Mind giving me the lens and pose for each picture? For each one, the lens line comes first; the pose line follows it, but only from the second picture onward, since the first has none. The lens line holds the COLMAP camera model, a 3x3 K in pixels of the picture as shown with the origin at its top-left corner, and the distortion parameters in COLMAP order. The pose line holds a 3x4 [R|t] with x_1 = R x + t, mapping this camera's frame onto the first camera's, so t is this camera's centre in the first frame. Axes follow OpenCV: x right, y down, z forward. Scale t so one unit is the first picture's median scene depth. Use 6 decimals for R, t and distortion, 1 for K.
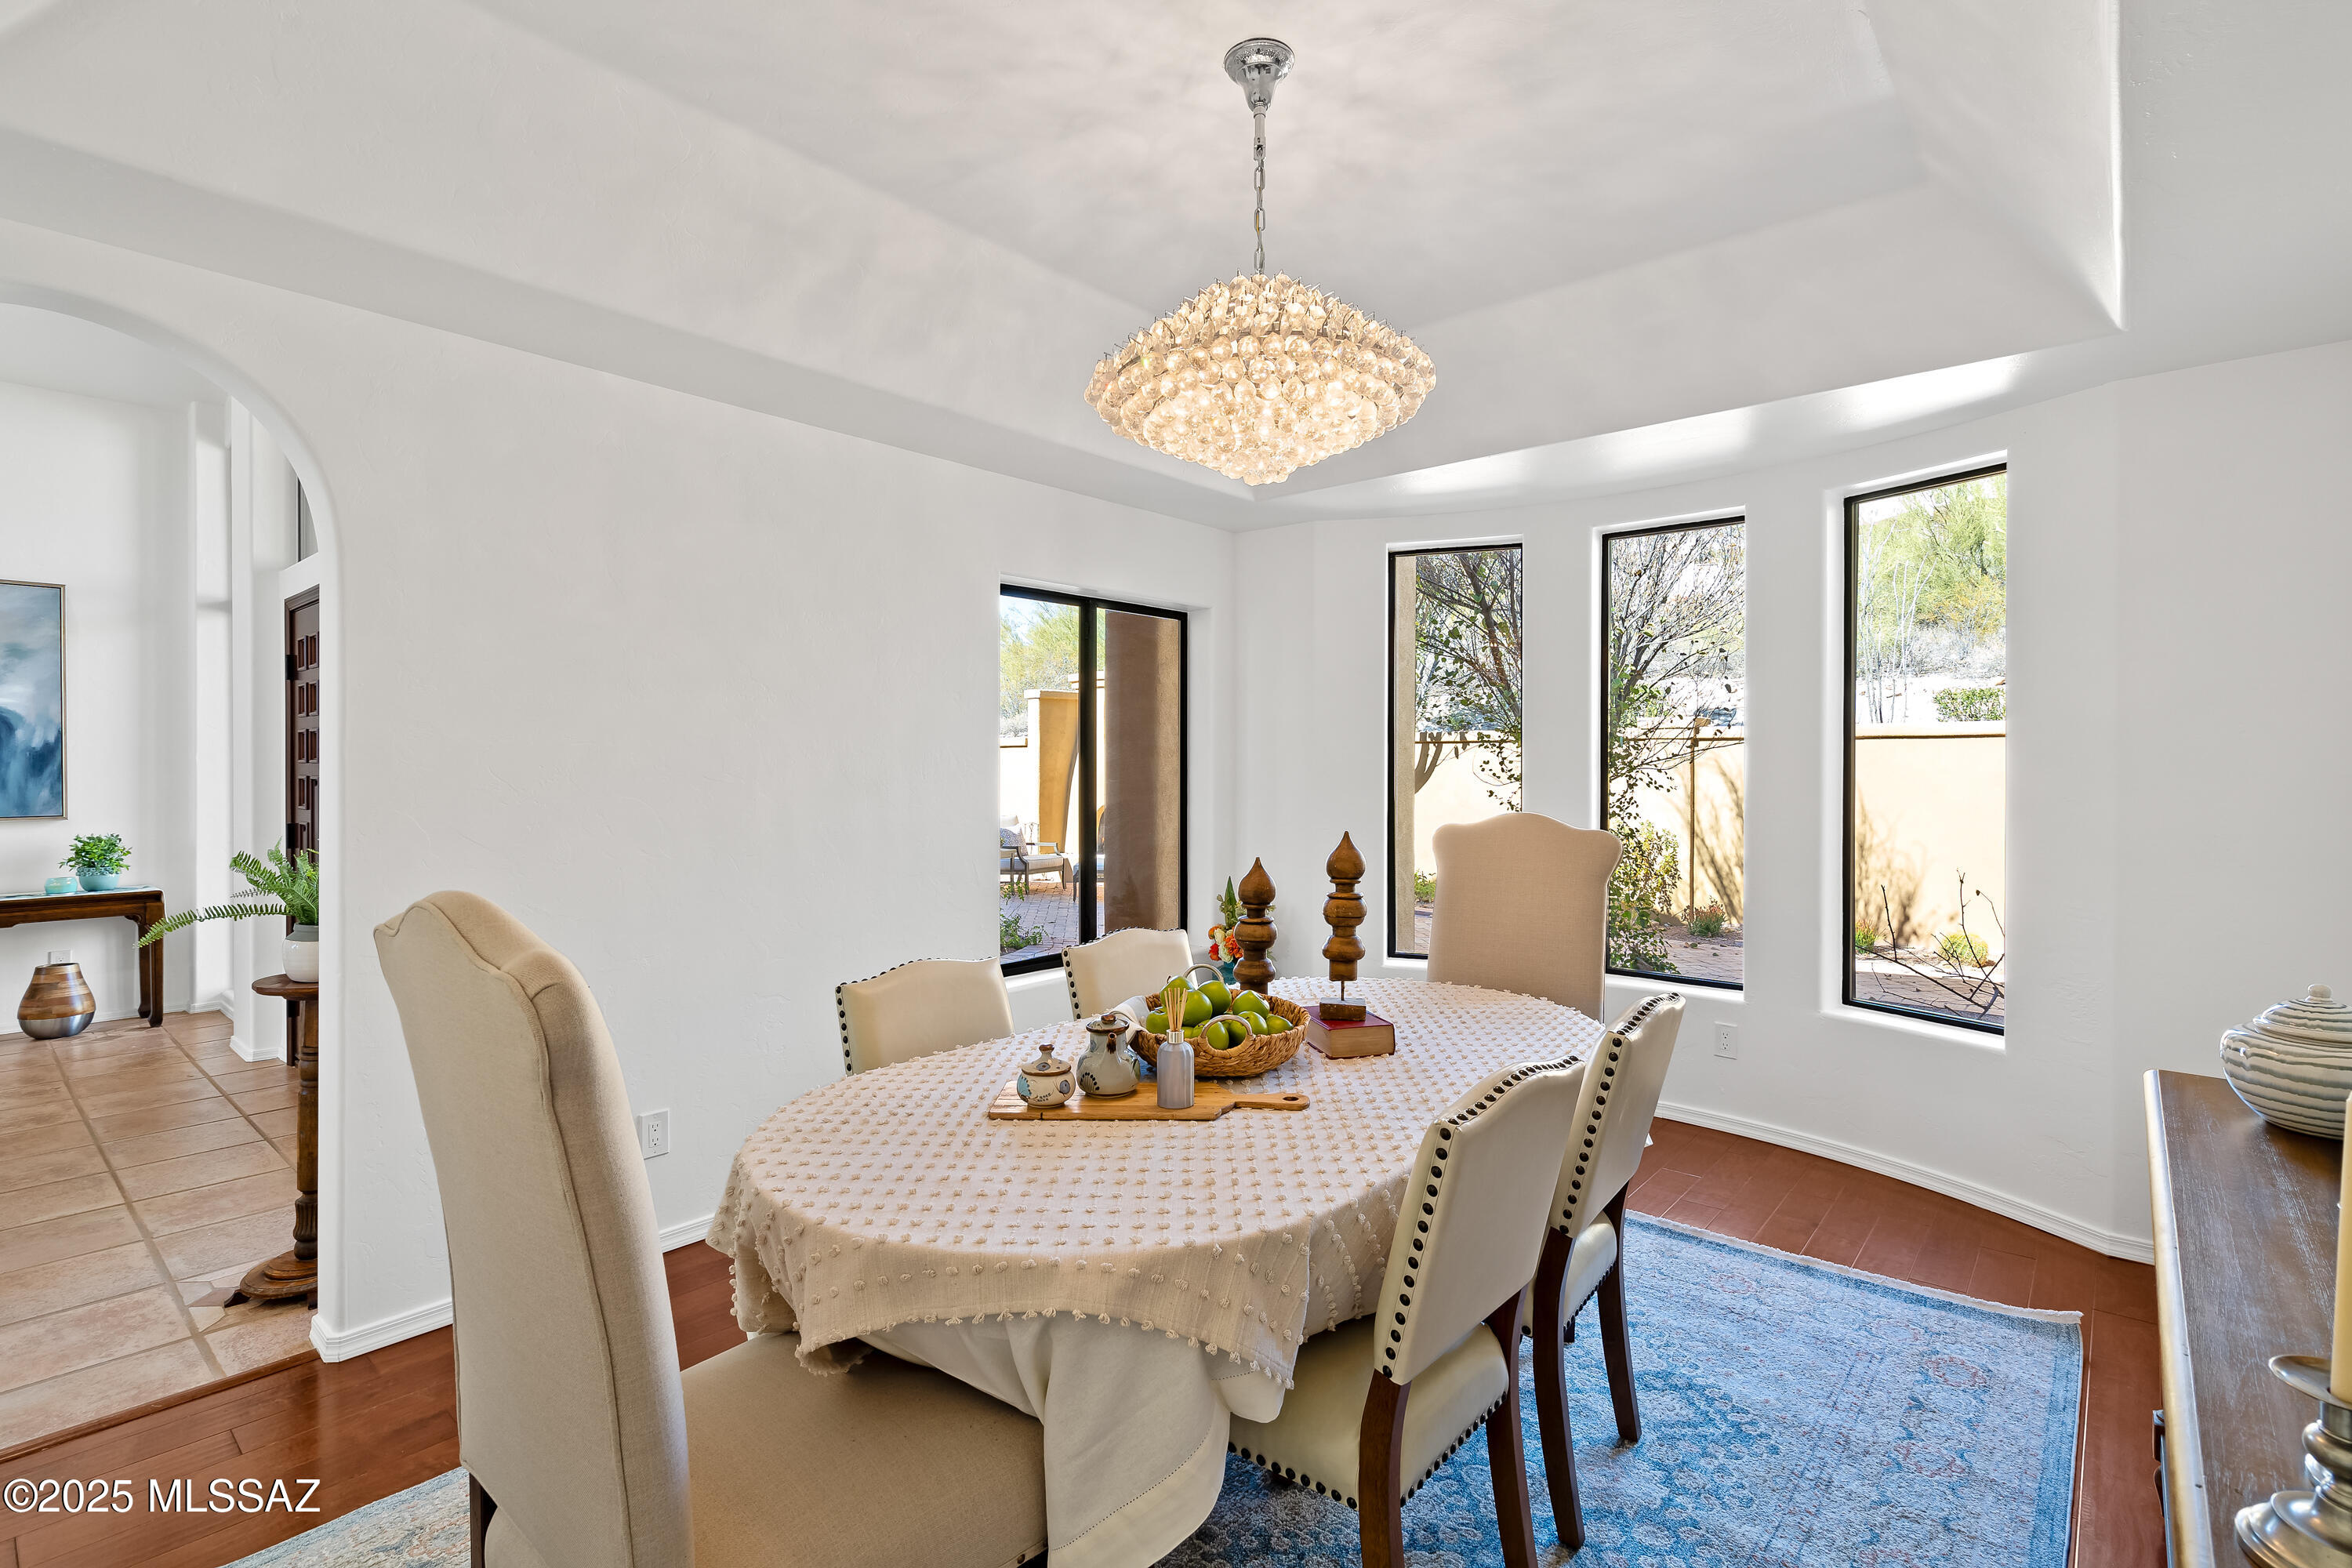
lens RADIAL K [[1091.7, 0, 1182.6], [0, 1091.7, 771.5], [0, 0, 1]] dist [-0.002638, 0.000323]
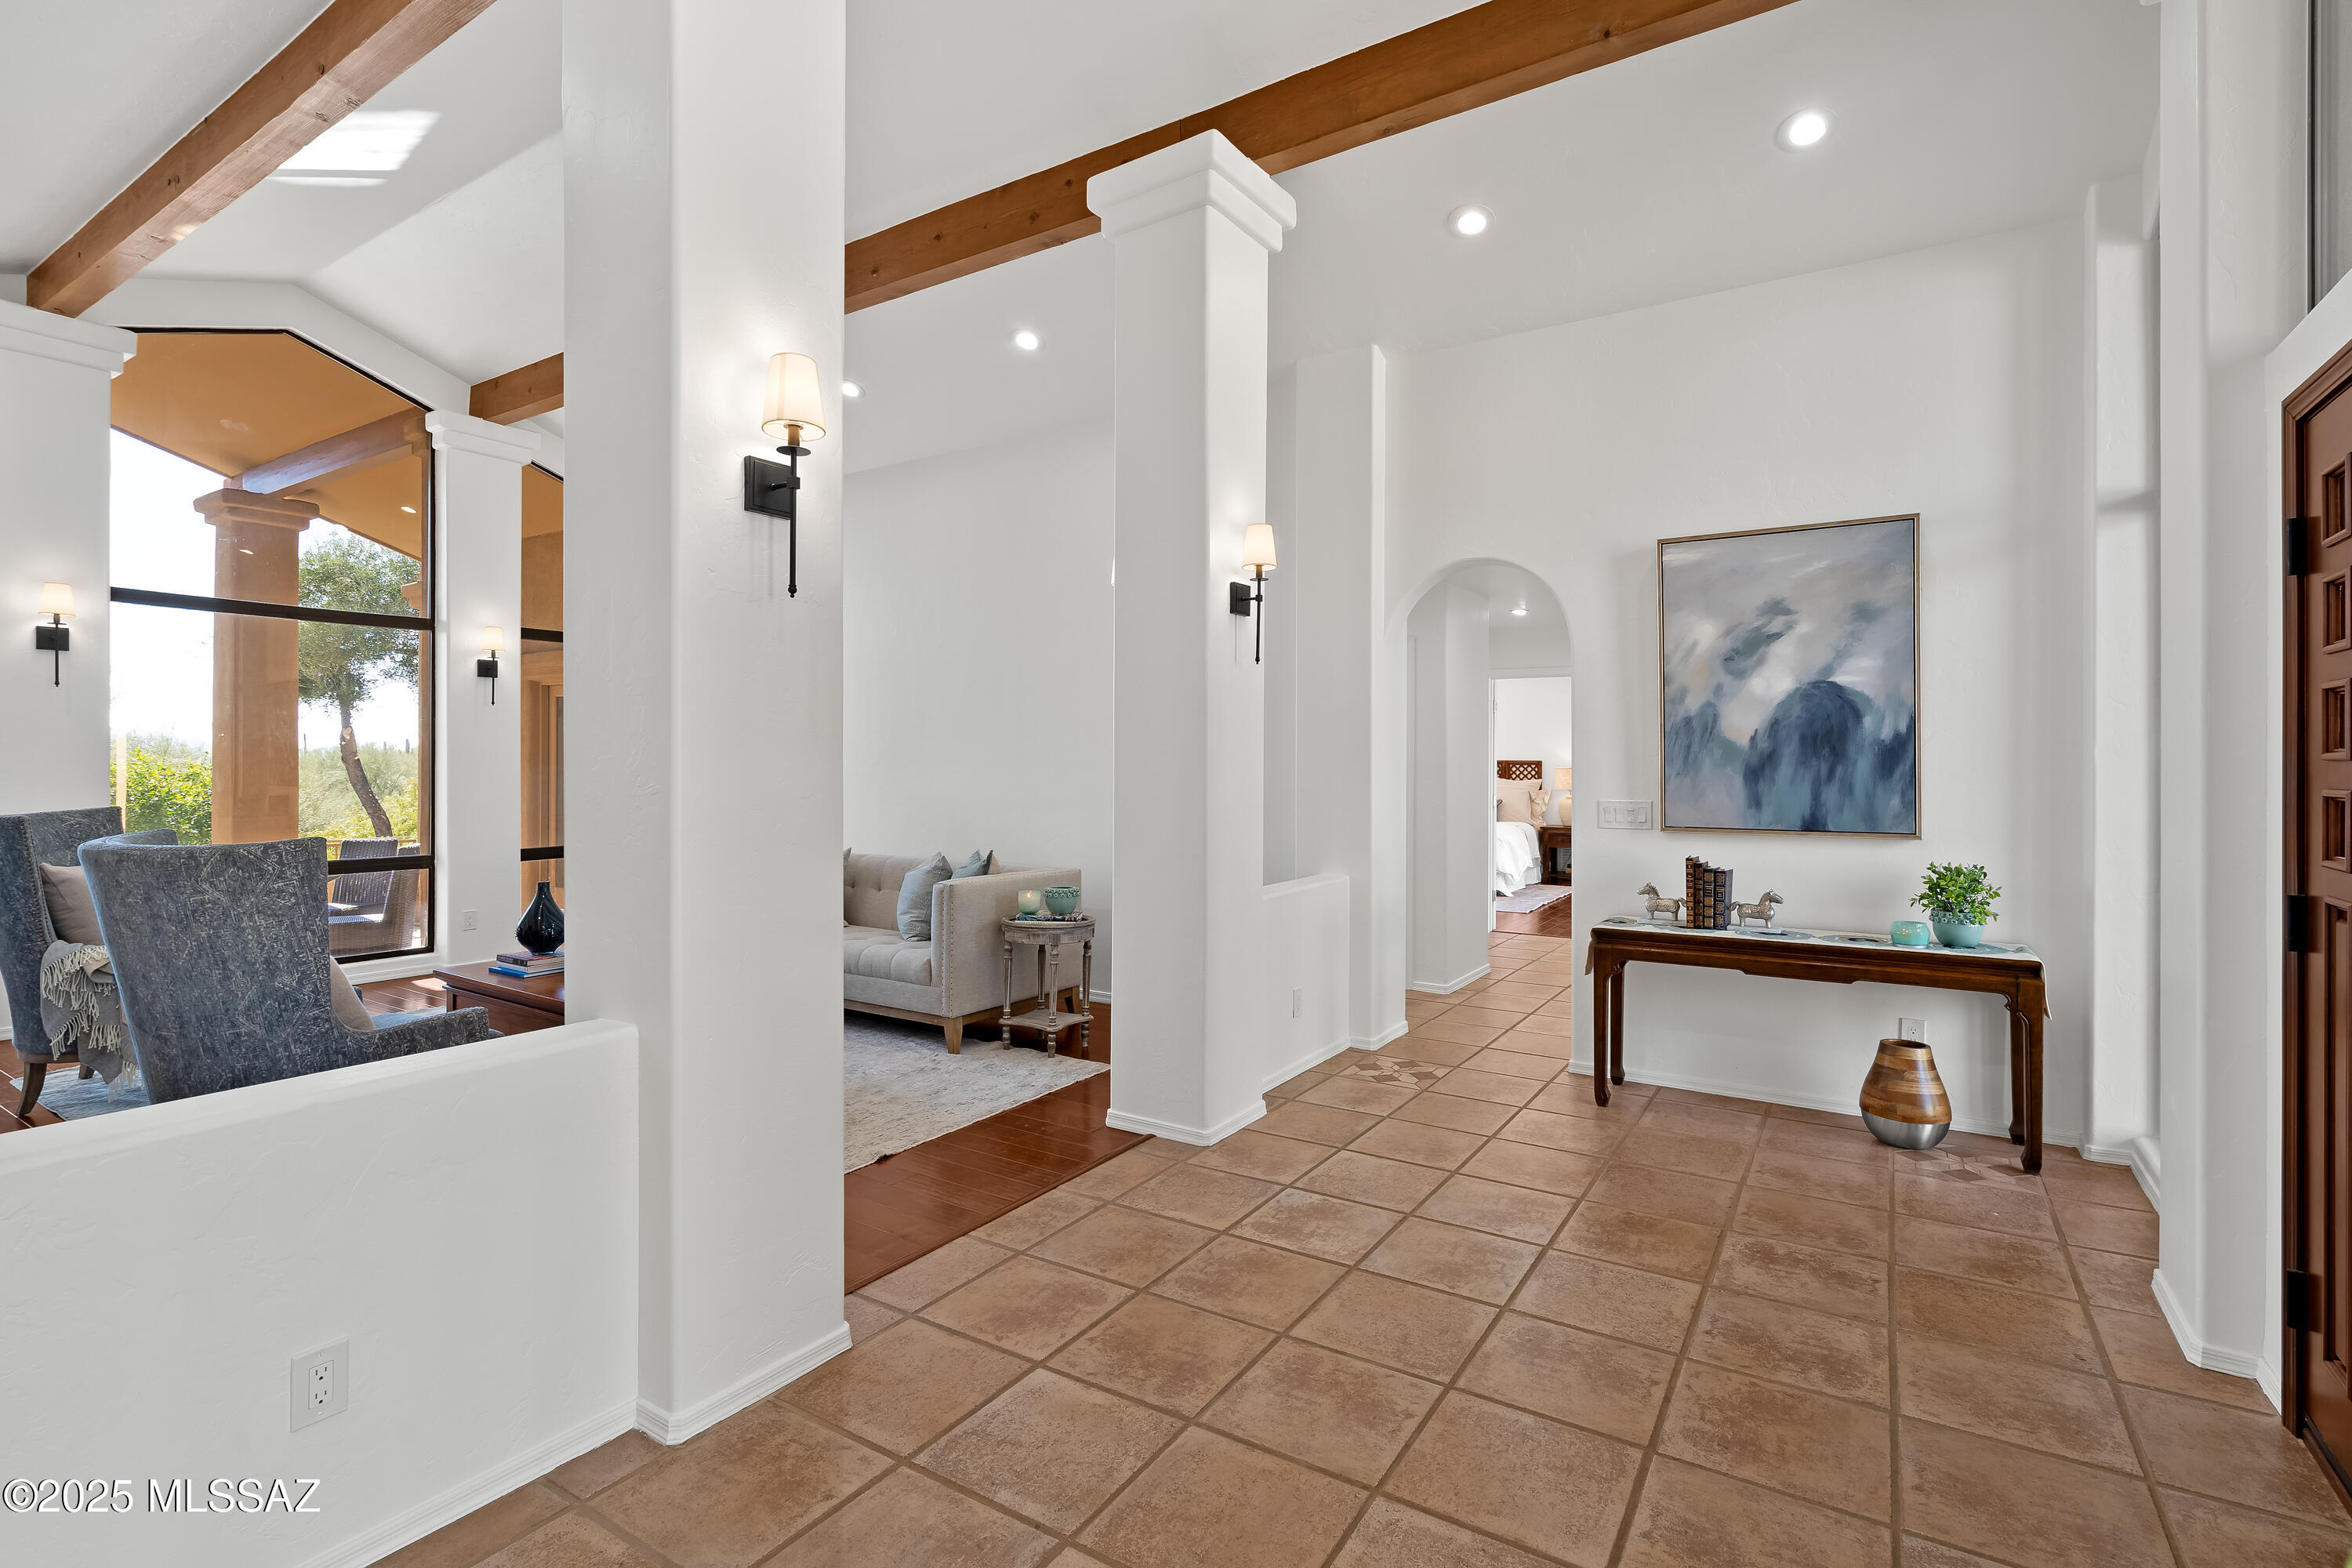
lens RADIAL K [[1091.7, 0, 1187.7], [0, 1091.7, 764.8], [0, 0, 1]] dist [-0.002638, 0.000323]
pose [[0.139201, 0.000404, -0.990264, -0.384650], [-0.004976, 0.999988, -0.000292, -0.002598], [0.990252, 0.004968, 0.139201, 0.426458]]
